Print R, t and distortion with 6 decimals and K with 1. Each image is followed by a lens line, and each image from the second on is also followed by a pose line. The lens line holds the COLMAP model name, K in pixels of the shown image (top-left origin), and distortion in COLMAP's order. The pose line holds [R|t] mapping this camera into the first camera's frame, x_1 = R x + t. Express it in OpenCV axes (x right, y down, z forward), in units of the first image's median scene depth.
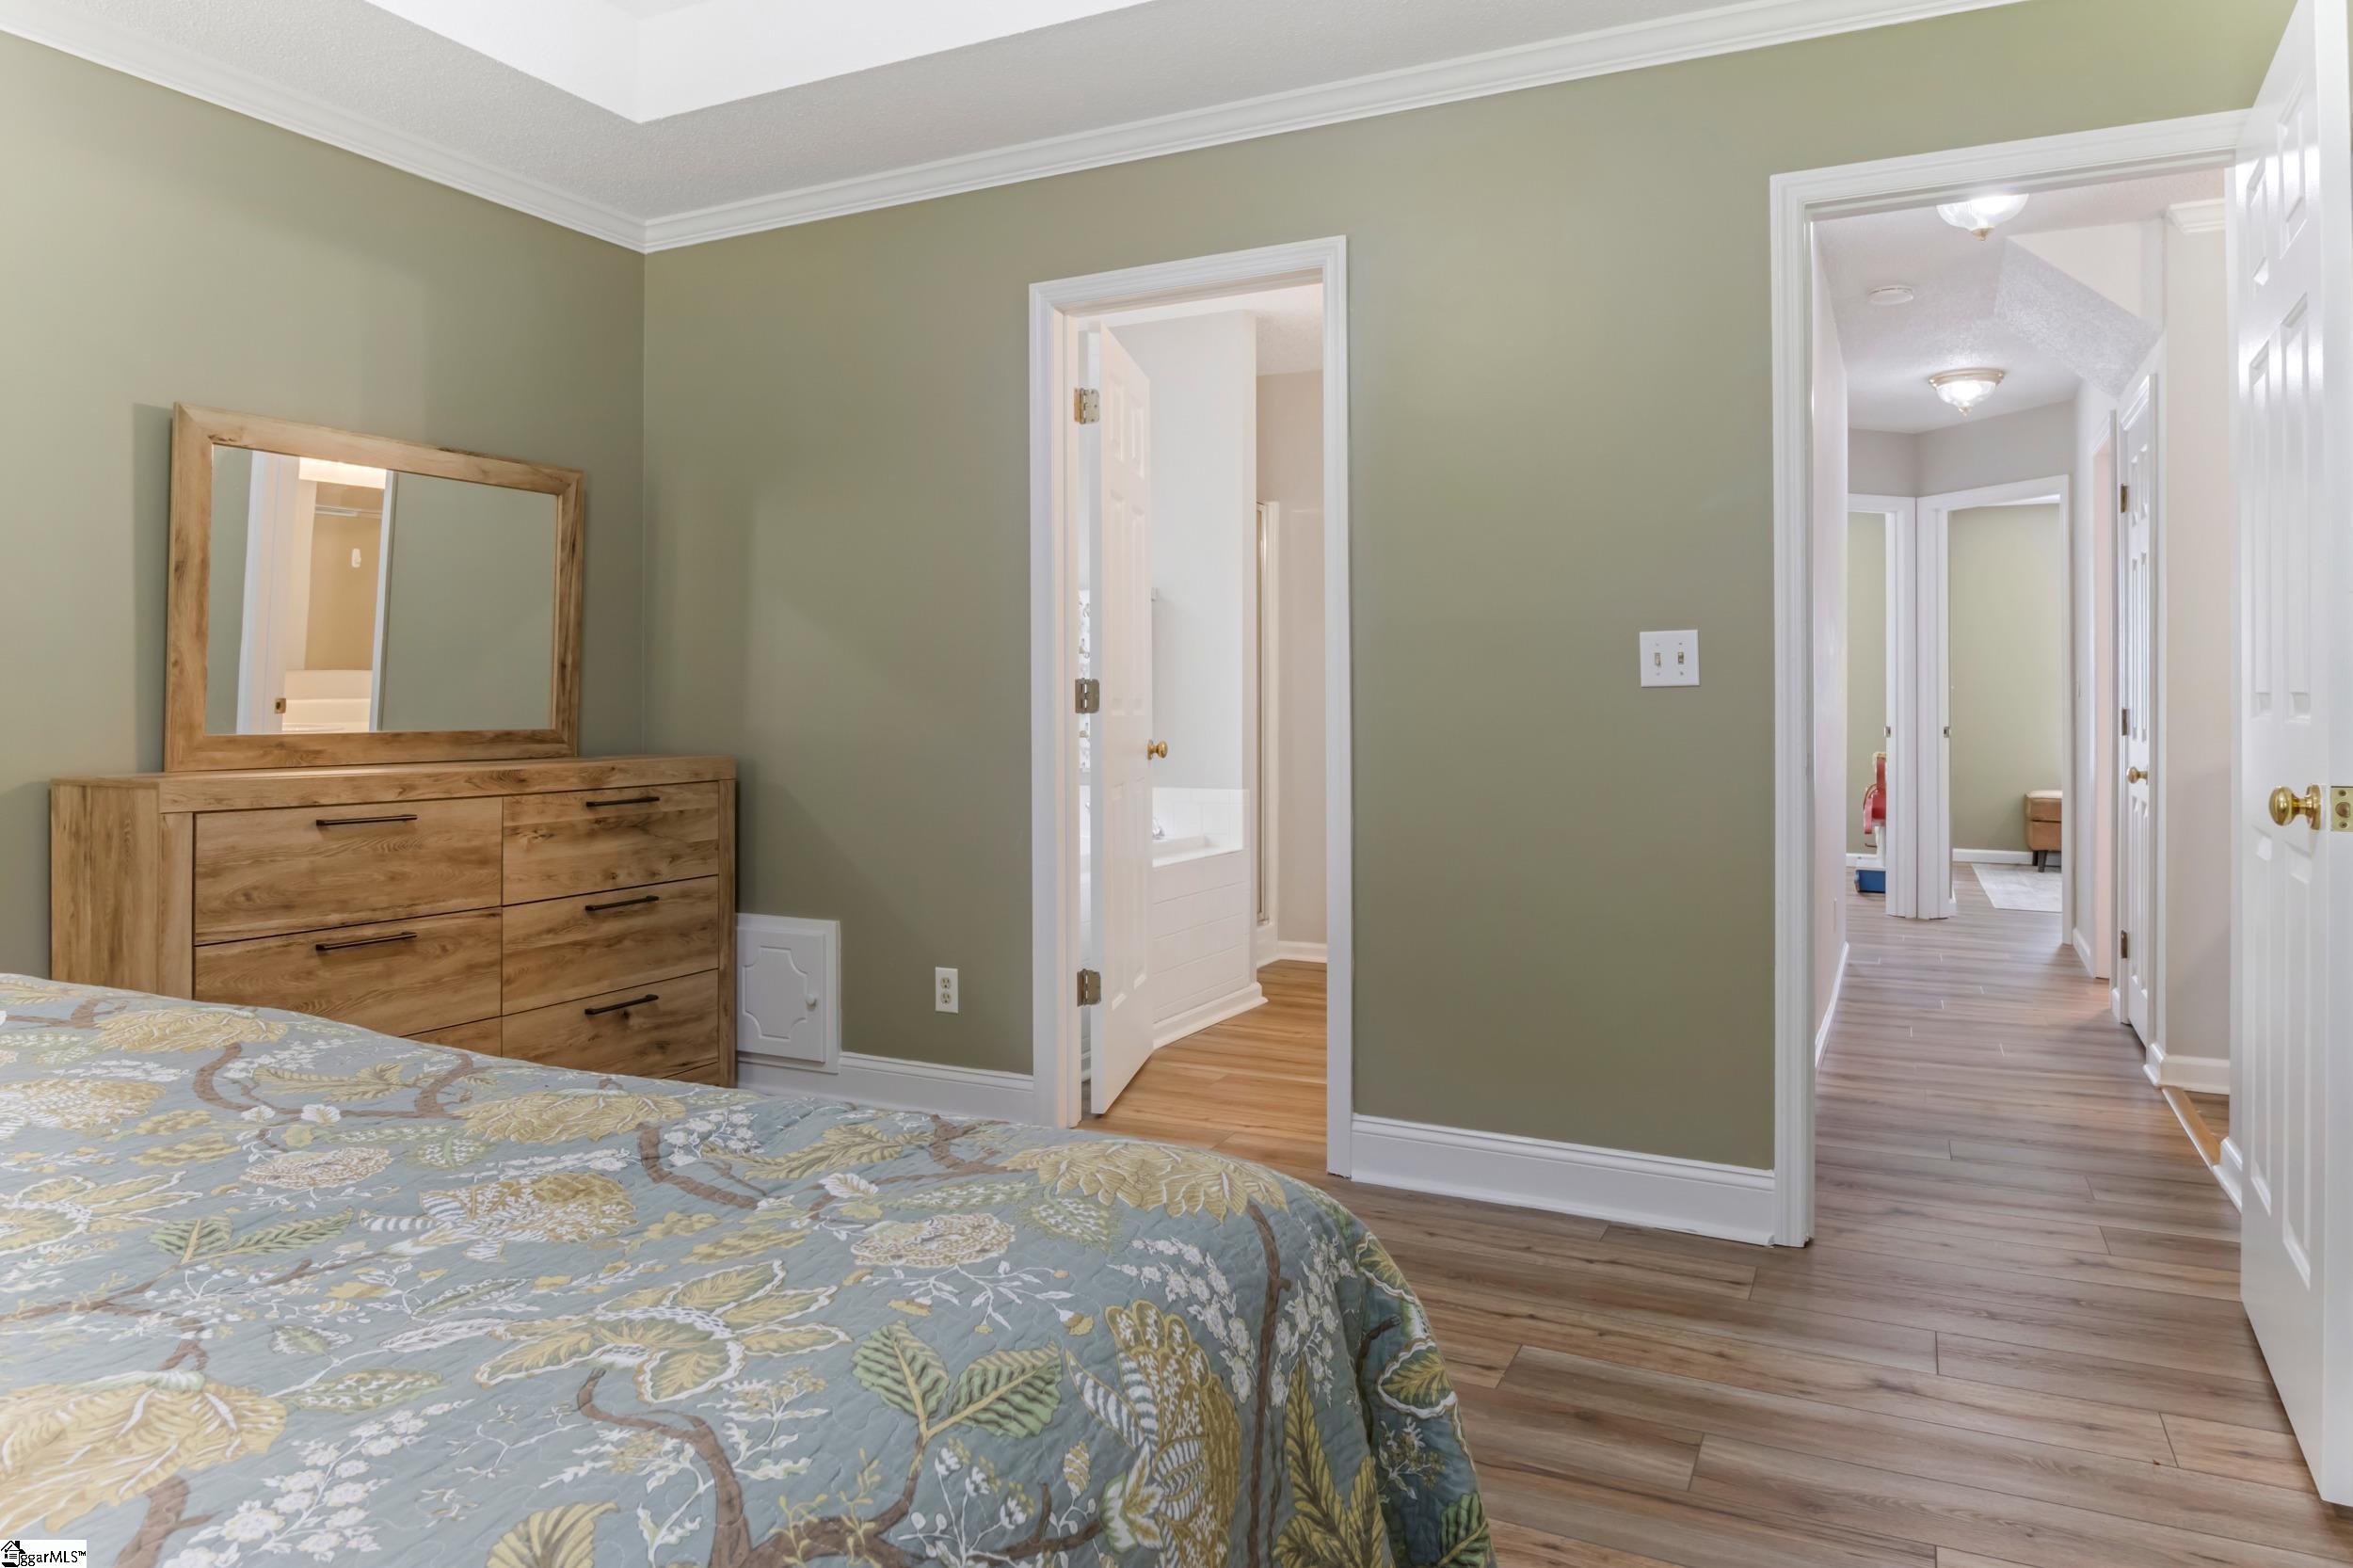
lens RADIAL K [[1496.9, 0, 1176.3], [0, 1496.9, 695.8], [0, 0, 1]] dist [-0.001650, -0.000492]
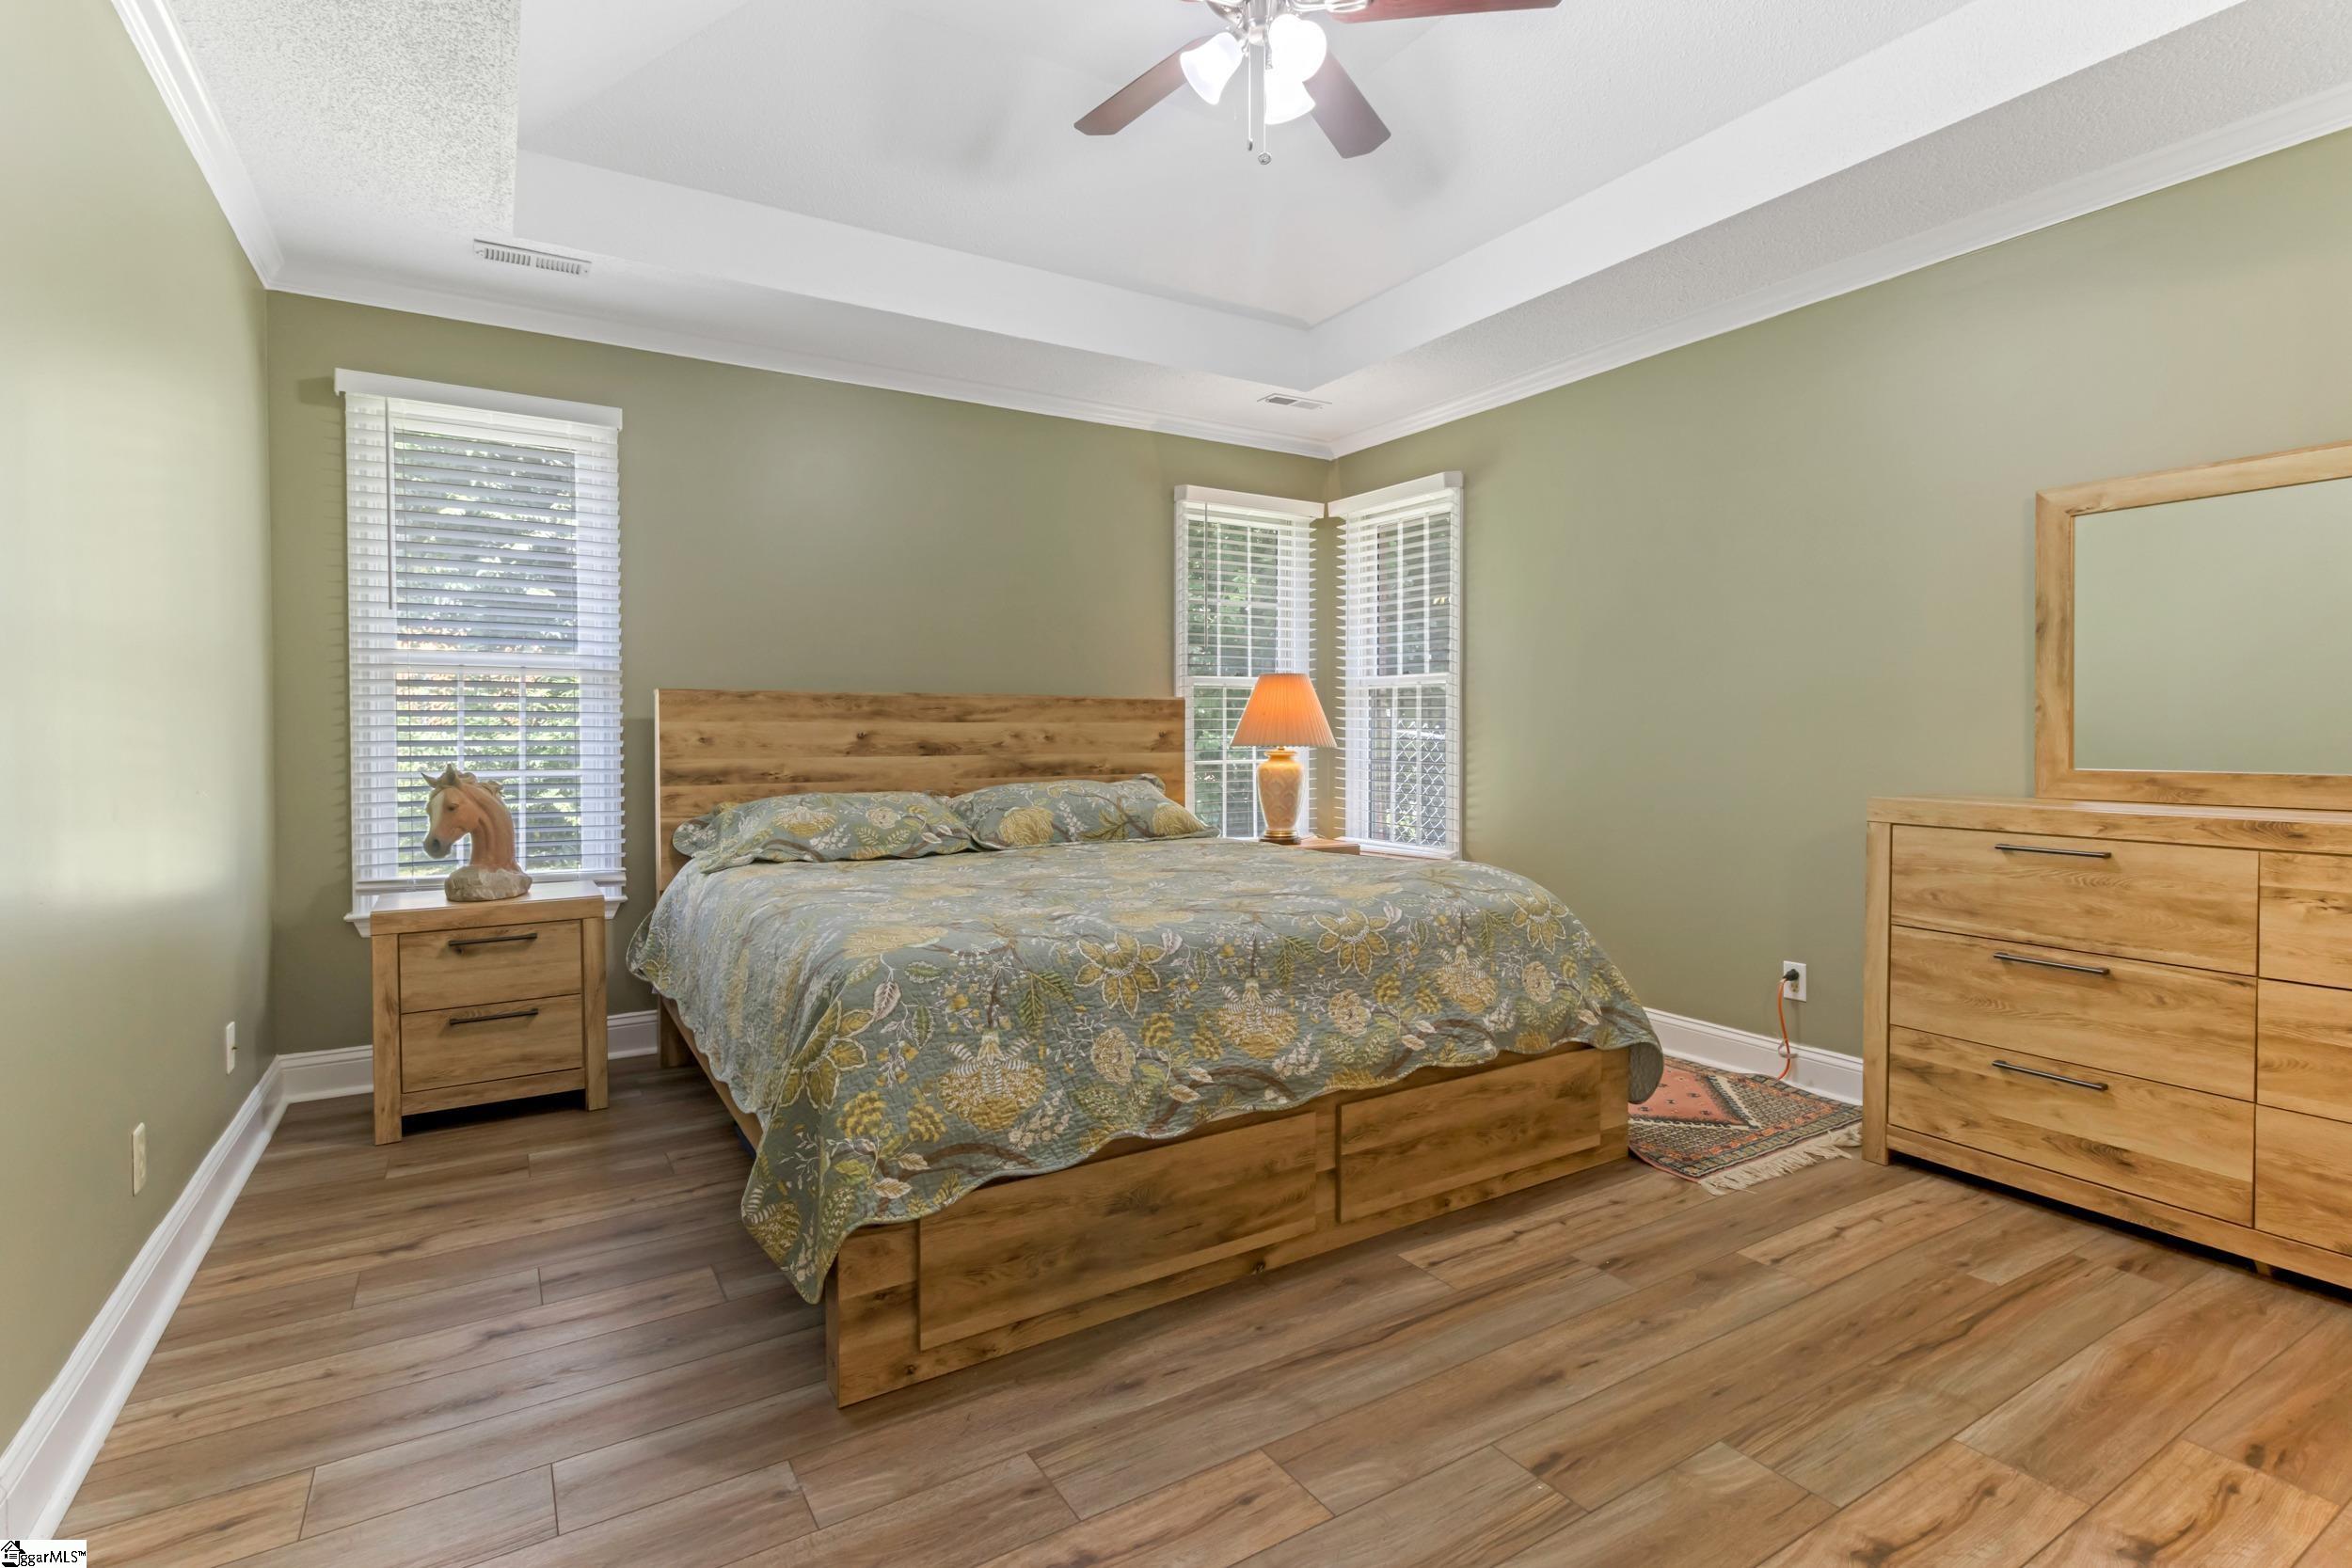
lens RADIAL K [[1128.7, 0, 1175.0], [0, 1128.7, 756.4], [0, 0, 1]] dist [0.002978, 0.000756]
pose [[-0.528680, 0.015544, -0.848679, 0.465858], [0.003227, 0.999862, 0.016302, 0.000062], [0.848815, 0.005880, -0.528657, 0.872349]]
